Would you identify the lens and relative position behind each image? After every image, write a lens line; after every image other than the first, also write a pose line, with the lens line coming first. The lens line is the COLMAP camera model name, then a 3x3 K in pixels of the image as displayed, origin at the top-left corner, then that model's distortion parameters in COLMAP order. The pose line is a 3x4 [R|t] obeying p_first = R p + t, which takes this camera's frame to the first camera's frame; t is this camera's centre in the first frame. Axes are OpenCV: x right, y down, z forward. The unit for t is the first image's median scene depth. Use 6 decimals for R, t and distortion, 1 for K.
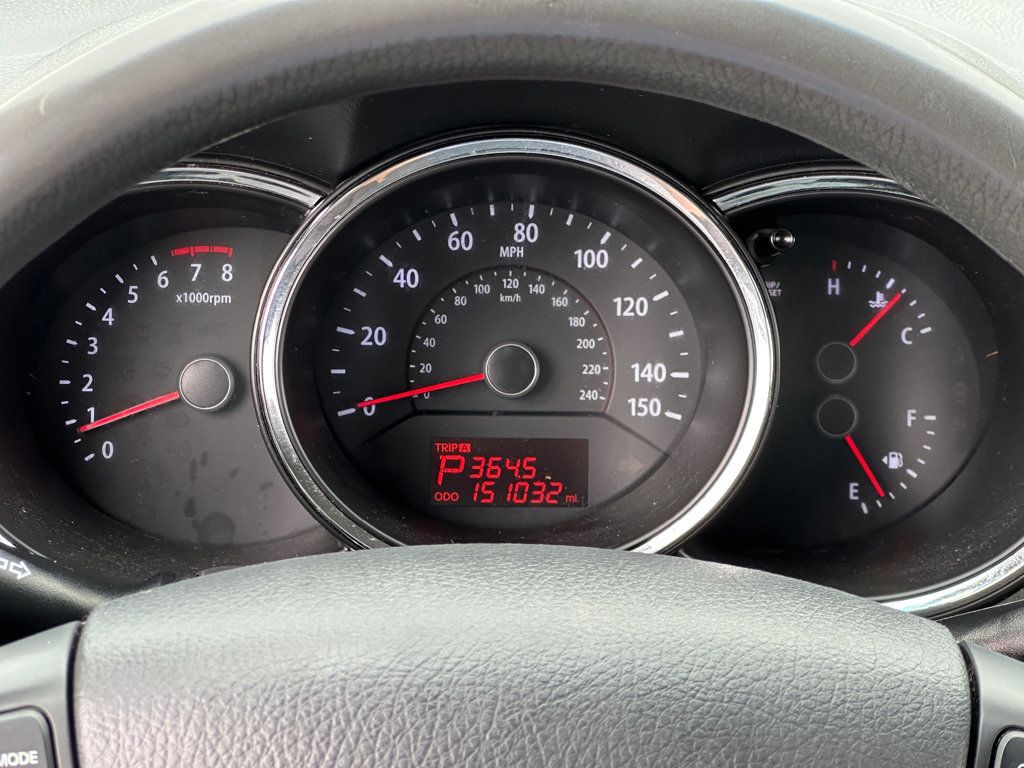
lens RADIAL K [[2293.1, 0, 512.0], [0, 2293.1, 384.8], [0, 0, 1]] dist [0.004215, 0.000000]
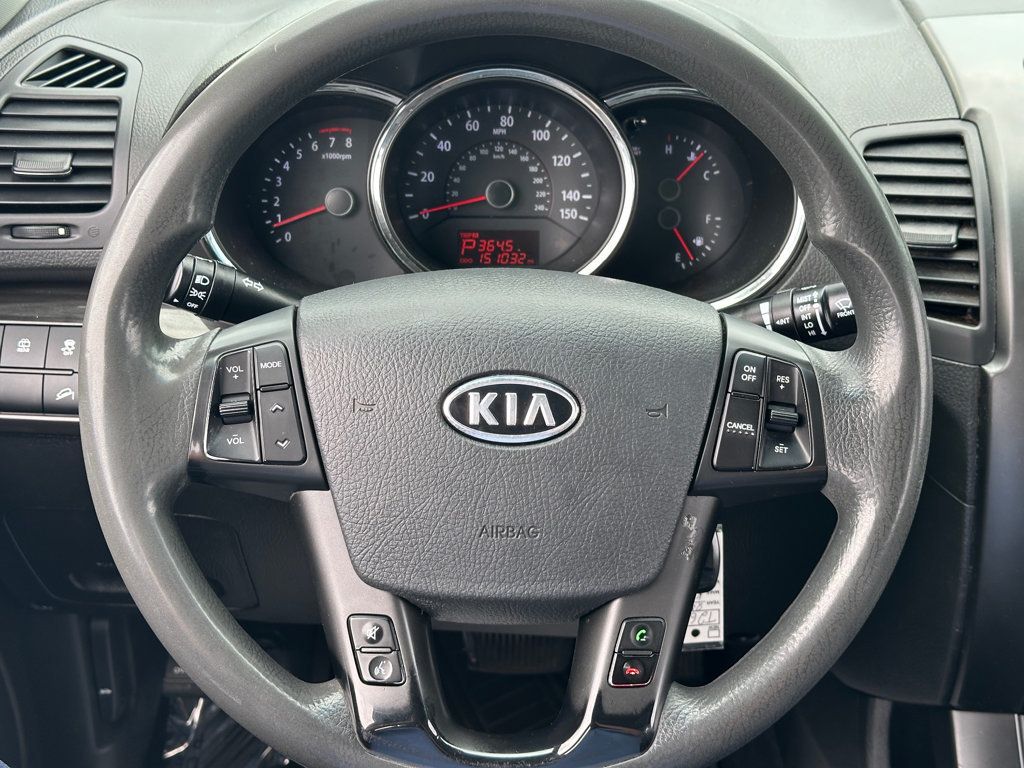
lens RADIAL K [[1434.9, 0, 510.4], [0, 1434.9, 382.3], [0, 0, 1]] dist [0.194413, 0.000000]
pose [[0.999854, -0.005037, 0.016302, -0.011493], [0.003436, 0.995295, 0.096829, 0.033546], [-0.016713, -0.096759, 0.995167, -0.214055]]
